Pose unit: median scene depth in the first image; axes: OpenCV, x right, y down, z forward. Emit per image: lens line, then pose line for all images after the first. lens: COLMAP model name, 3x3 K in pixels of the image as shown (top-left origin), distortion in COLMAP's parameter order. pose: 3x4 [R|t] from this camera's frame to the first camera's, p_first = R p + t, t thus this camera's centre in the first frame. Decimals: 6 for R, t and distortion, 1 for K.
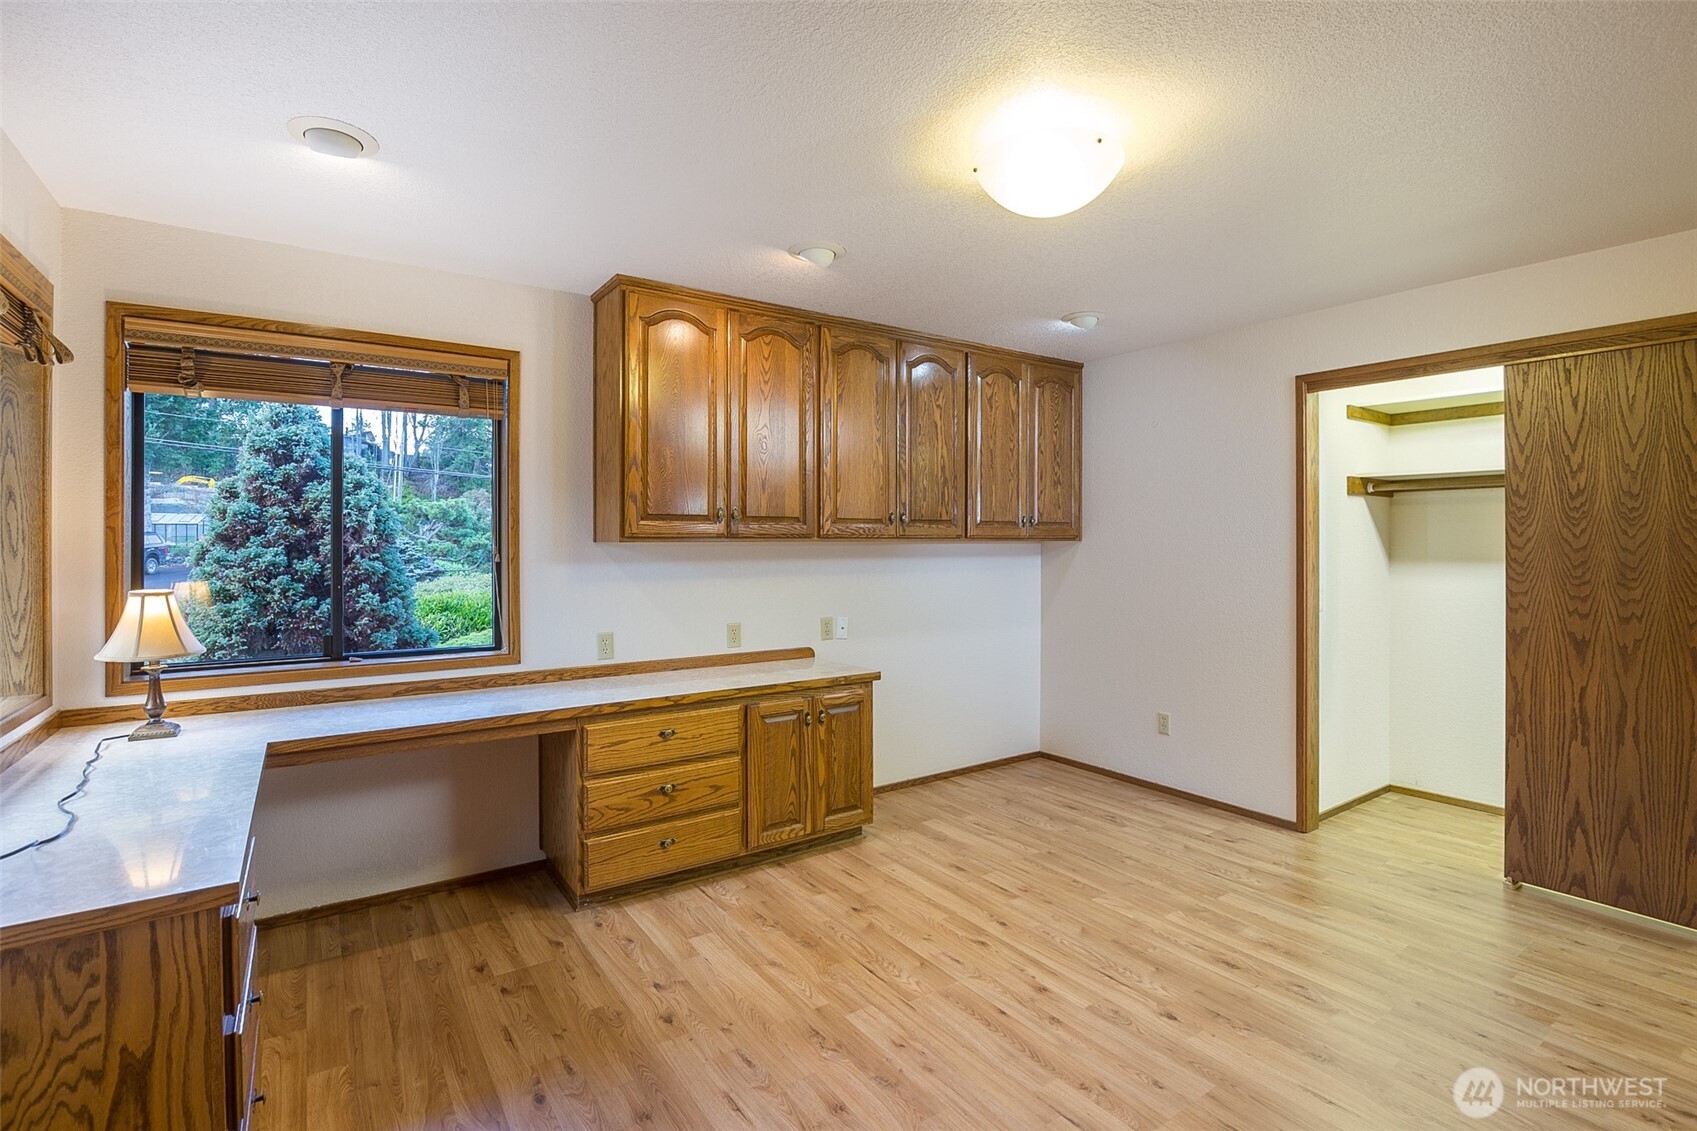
lens RADIAL K [[797.7, 0, 845.4], [0, 797.7, 544.2], [0, 0, 1]] dist [-0.017990, -0.000093]
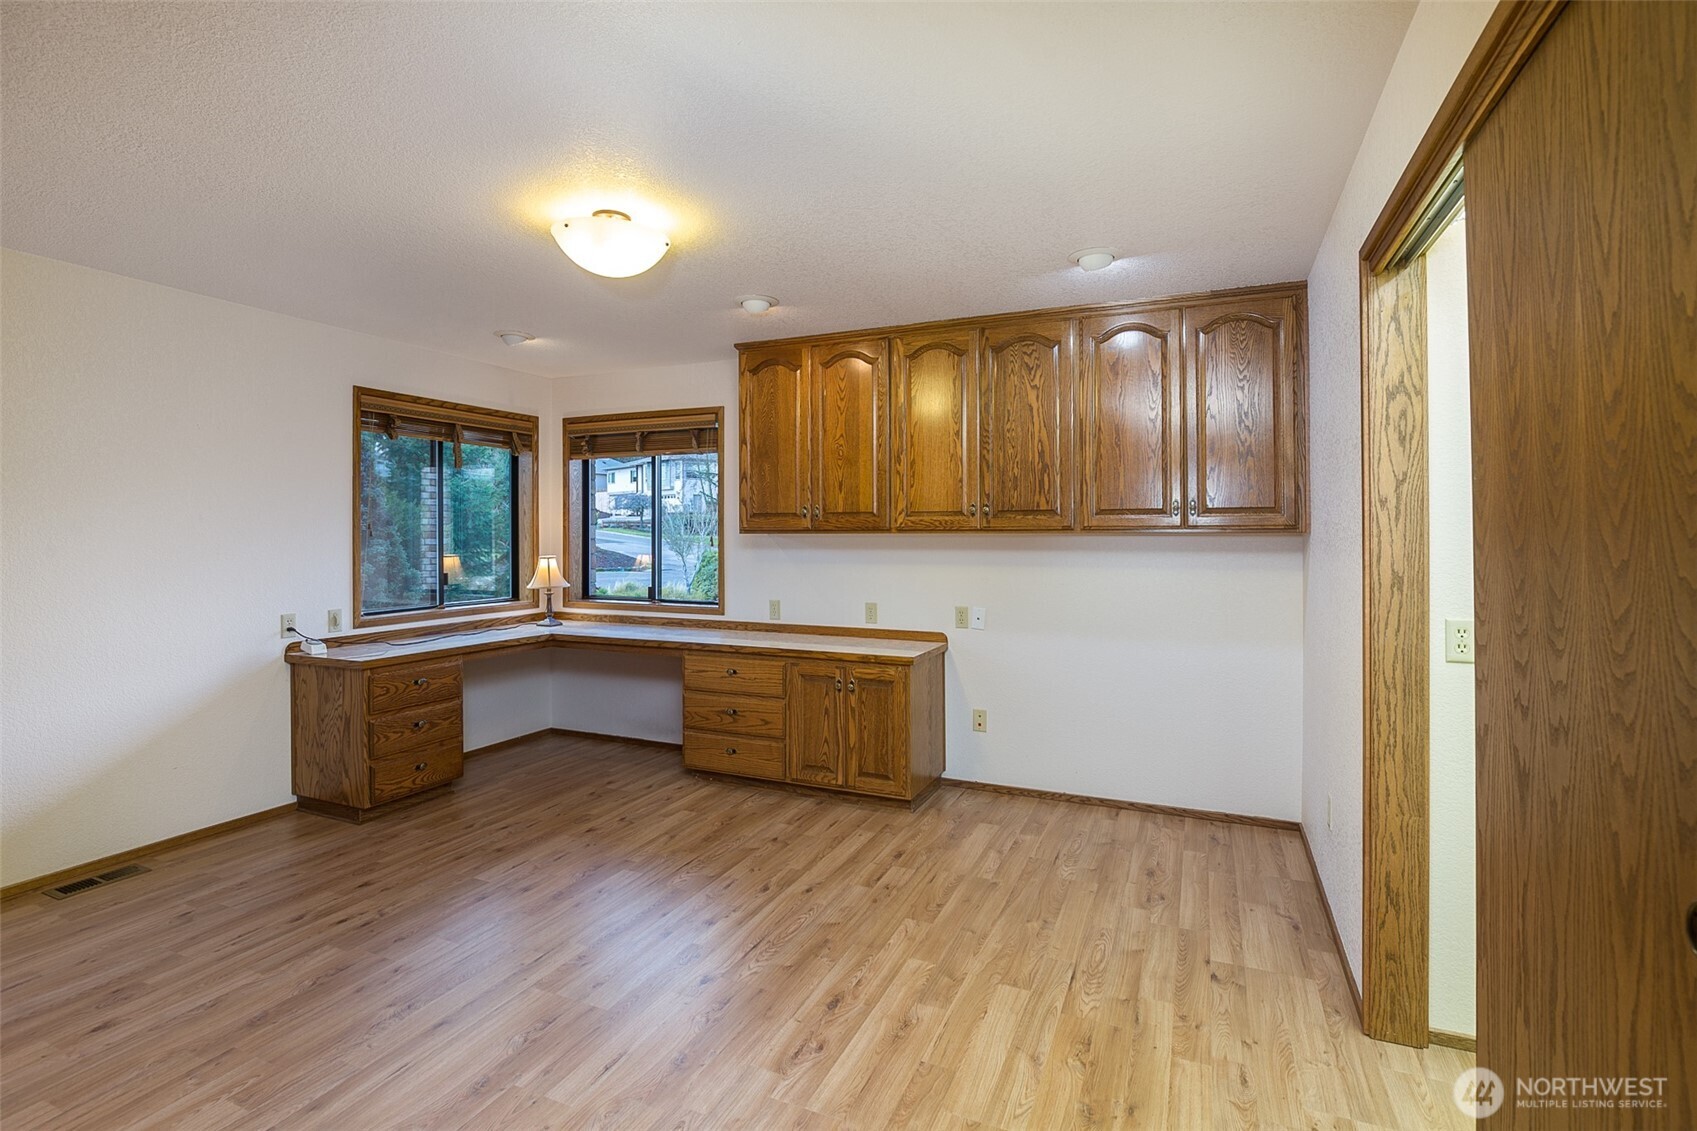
lens RADIAL K [[785.3, 0, 846.8], [0, 785.3, 540.0], [0, 0, 1]] dist [-0.017626, -0.000237]
pose [[0.525094, 0.007364, -0.851013, 0.927307], [-0.005234, 0.999972, 0.005423, 0.000129], [0.851028, 0.001606, 0.525117, 0.405910]]
